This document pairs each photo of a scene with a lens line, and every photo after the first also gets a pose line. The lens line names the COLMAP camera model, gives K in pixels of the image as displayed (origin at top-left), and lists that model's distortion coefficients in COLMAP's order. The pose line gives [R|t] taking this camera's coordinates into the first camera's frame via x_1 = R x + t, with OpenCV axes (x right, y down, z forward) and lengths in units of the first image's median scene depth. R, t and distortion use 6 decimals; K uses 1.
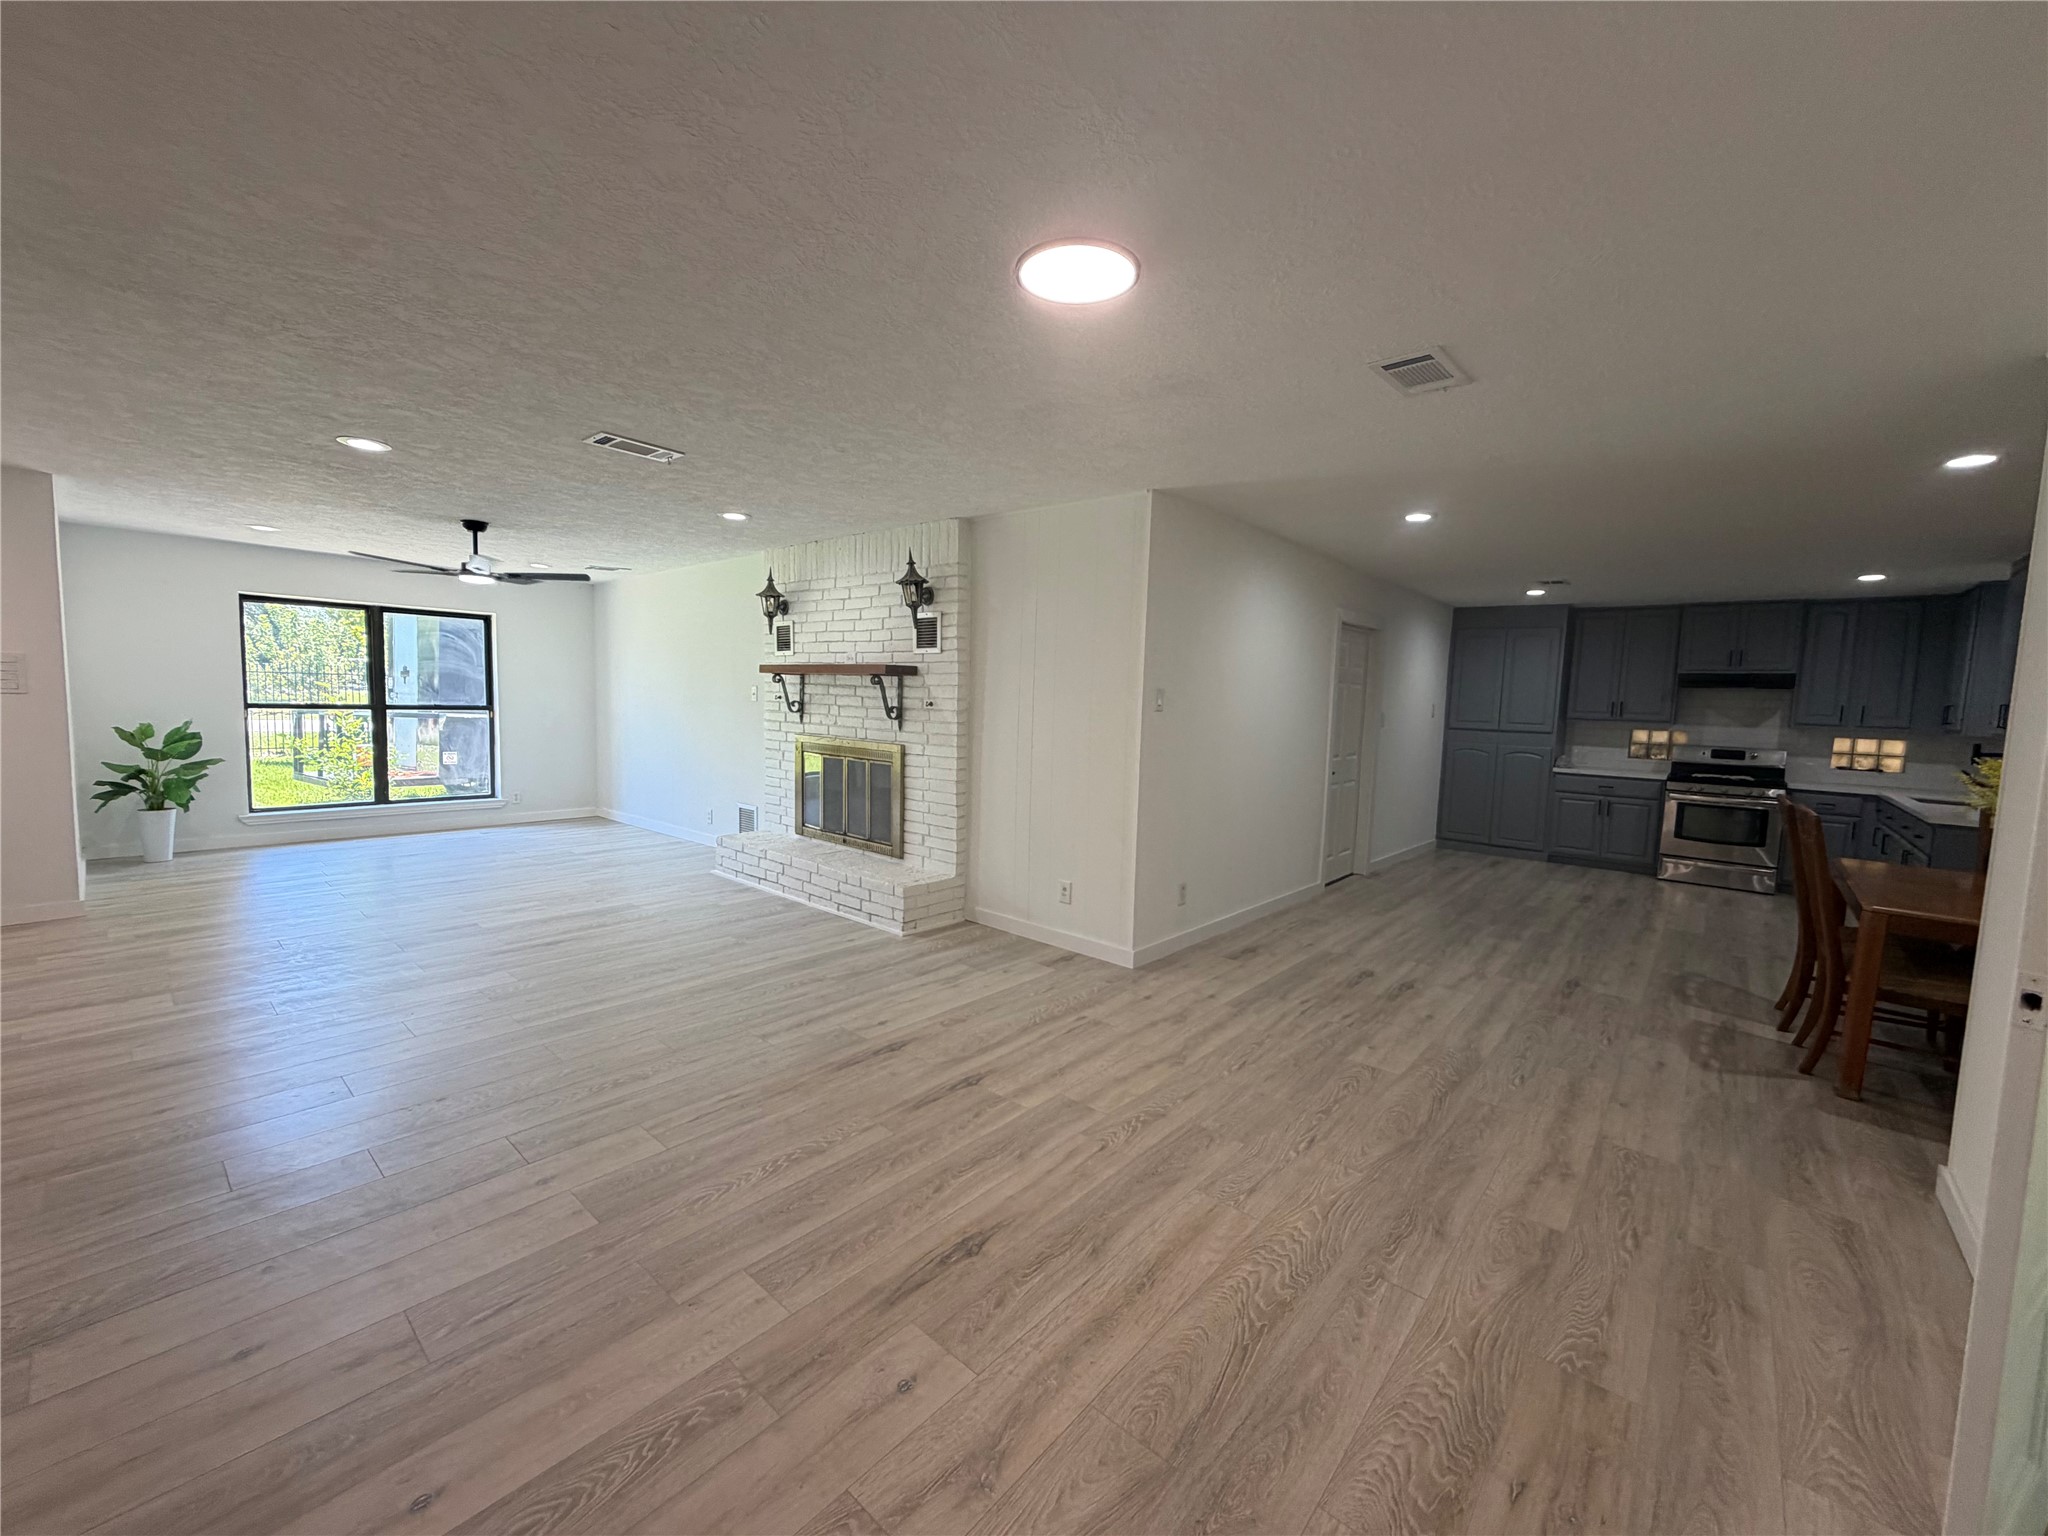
lens RADIAL K [[817.0, 0, 1016.8], [0, 817.0, 766.1], [0, 0, 1]] dist [0.001296, 0.000152]
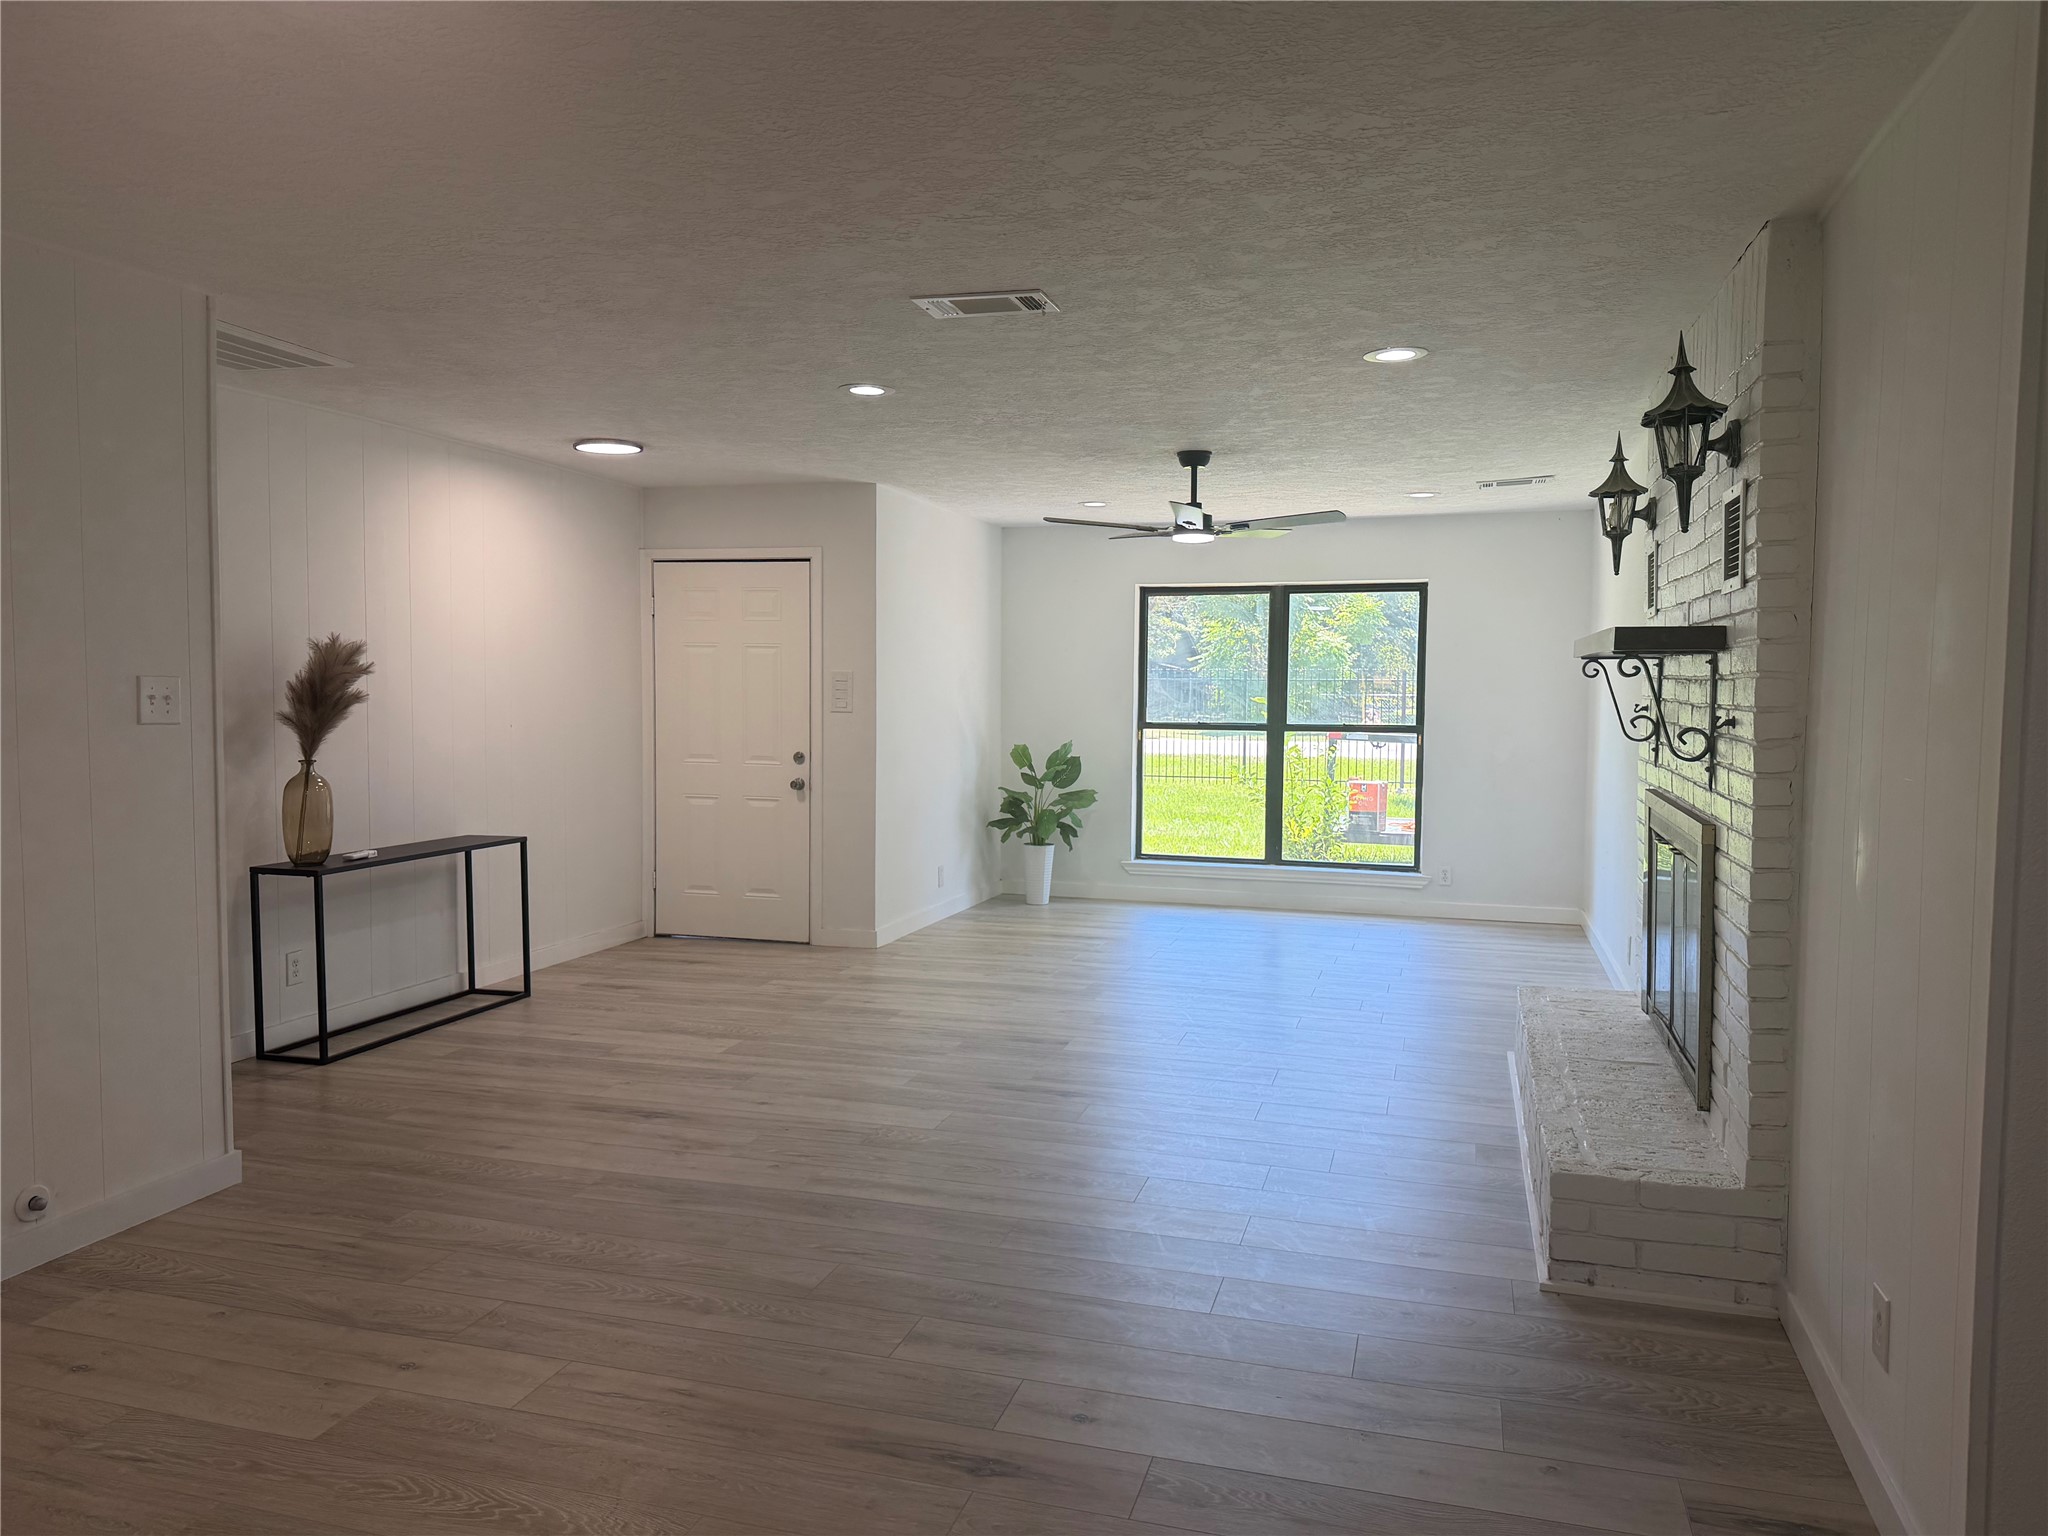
lens RADIAL K [[1428.4, 0, 1031.1], [0, 1428.4, 765.3], [0, 0, 1]] dist [0.087268, -0.133355]
pose [[0.421711, 0.027298, -0.906319, 0.387945], [-0.070185, 0.997531, -0.002612, -0.032198], [0.904010, 0.064712, 0.422585, 0.432587]]
